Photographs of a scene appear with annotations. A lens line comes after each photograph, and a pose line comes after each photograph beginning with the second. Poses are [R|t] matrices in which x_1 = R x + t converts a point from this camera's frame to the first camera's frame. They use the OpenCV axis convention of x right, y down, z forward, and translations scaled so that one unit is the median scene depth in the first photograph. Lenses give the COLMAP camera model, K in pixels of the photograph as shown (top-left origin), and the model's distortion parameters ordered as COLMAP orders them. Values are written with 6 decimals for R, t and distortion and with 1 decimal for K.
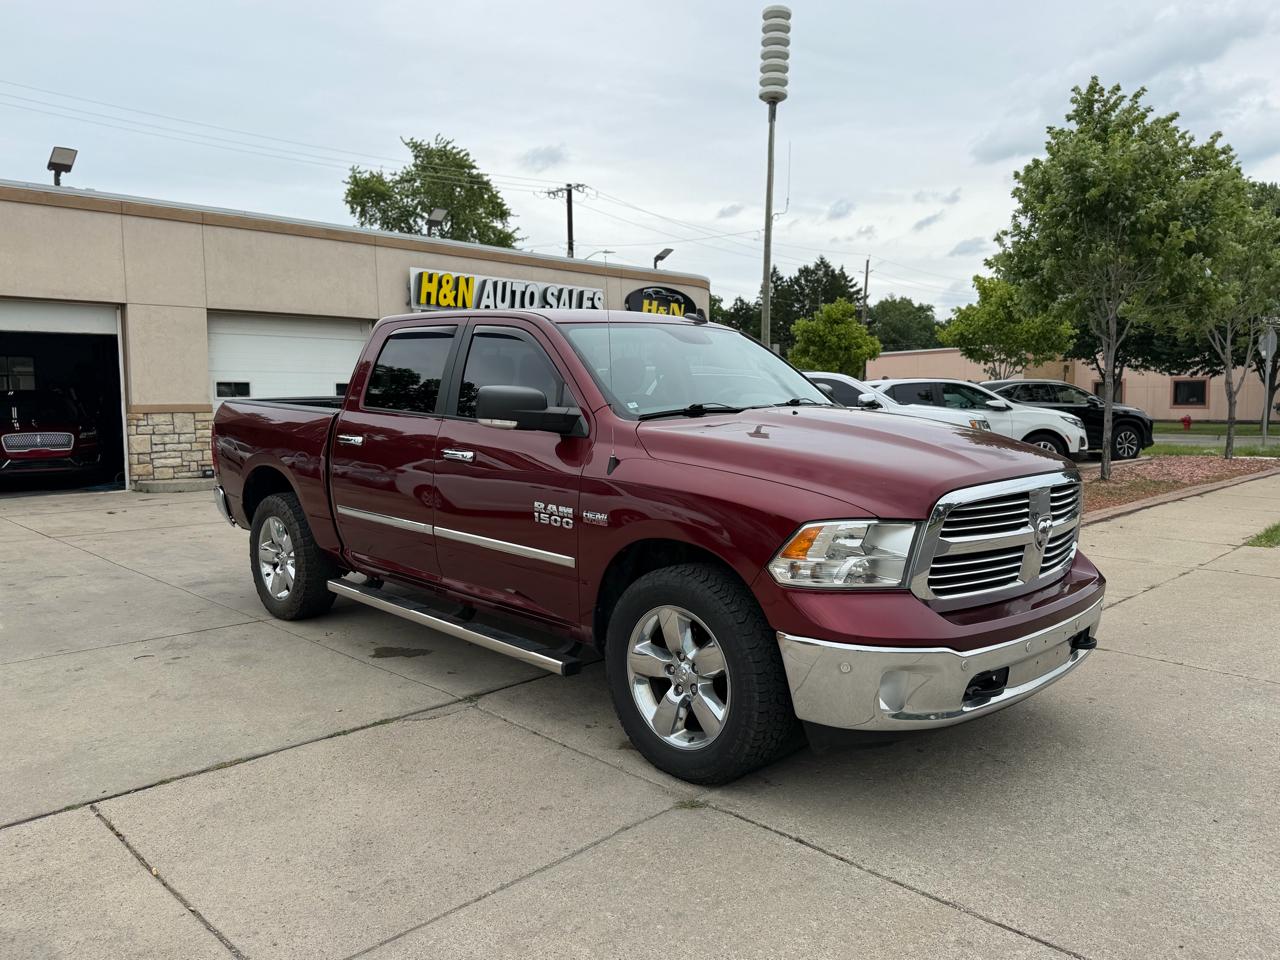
lens RADIAL K [[944.2, 0, 643.1], [0, 944.2, 505.3], [0, 0, 1]] dist [0.077855, -0.110796]
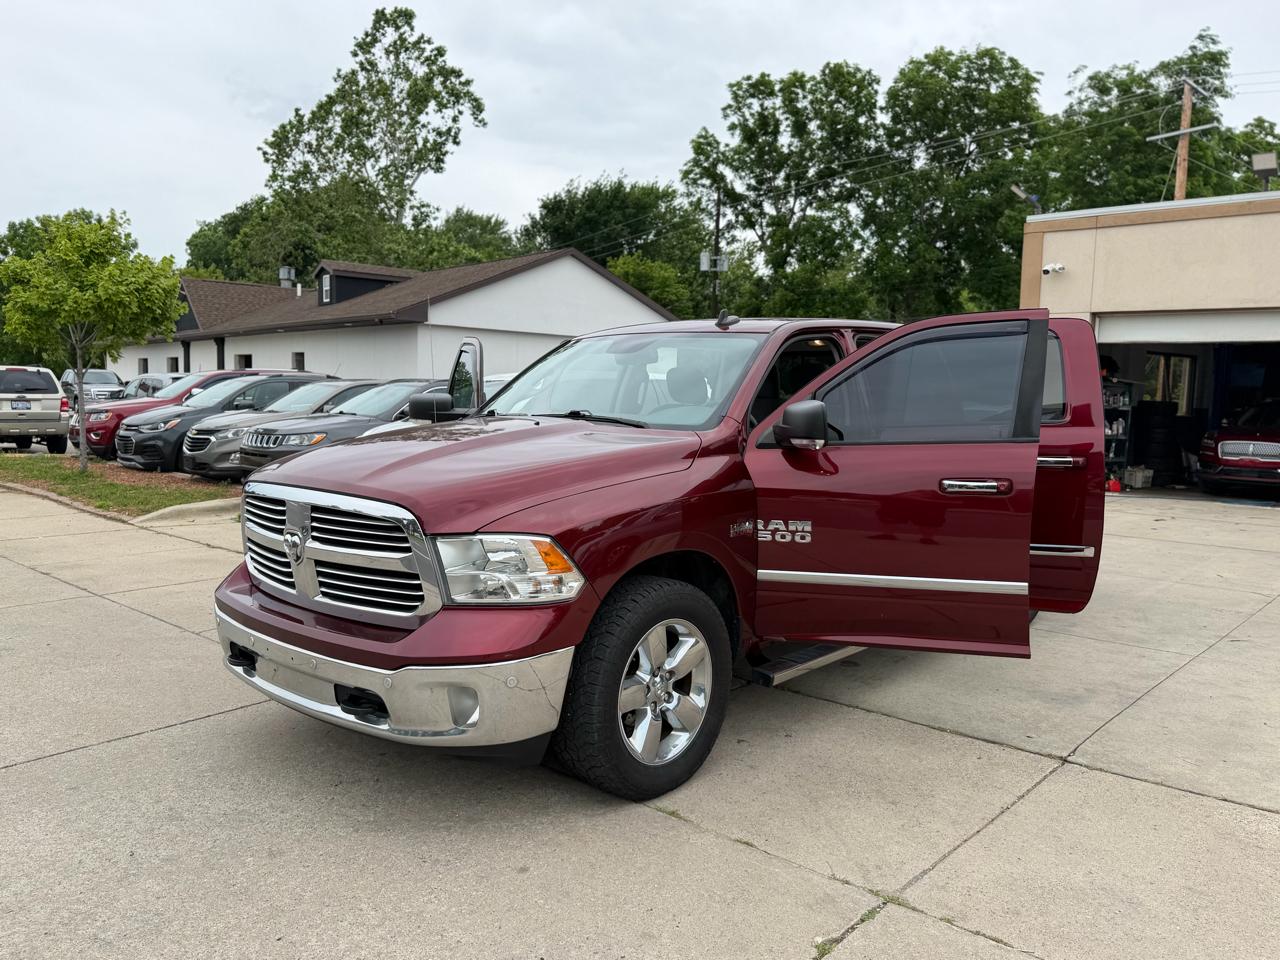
lens RADIAL K [[974.4, 0, 640.0], [0, 974.4, 480.0], [0, 0, 1]] dist [0.002629, -0.003215]
pose [[0.061142, 0.100126, -0.993094, 0.886635], [-0.136650, 0.986427, 0.091040, -0.109954], [0.988731, 0.130140, 0.073994, 0.786958]]
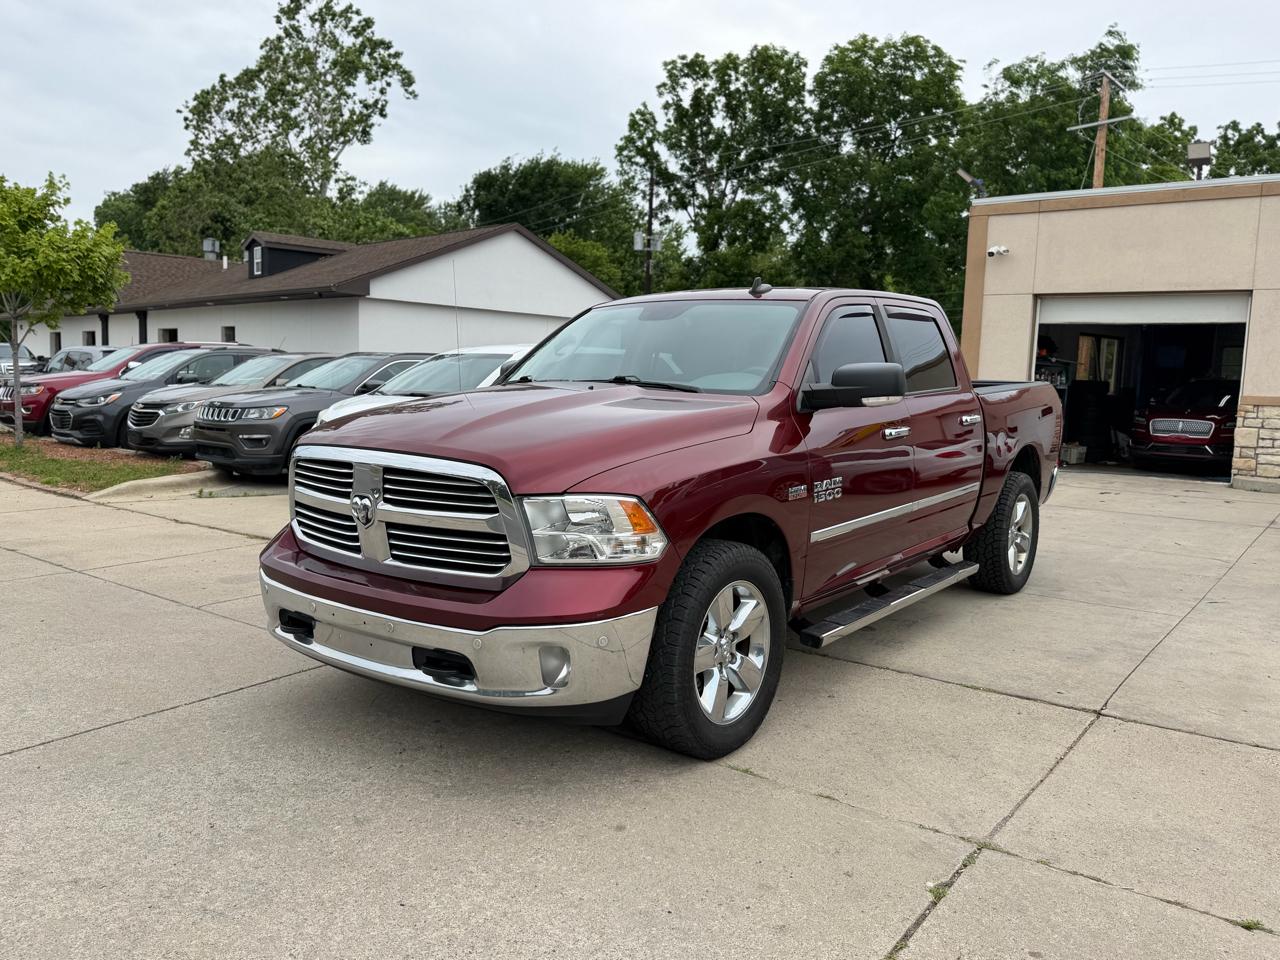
lens RADIAL K [[970.5, 0, 641.6], [0, 970.5, 472.7], [0, 0, 1]] dist [0.010399, -0.010217]
pose [[0.139950, 0.112639, -0.983731, 0.877793], [-0.142525, 0.985454, 0.092560, -0.085262], [0.979847, 0.127253, 0.153969, 0.695387]]
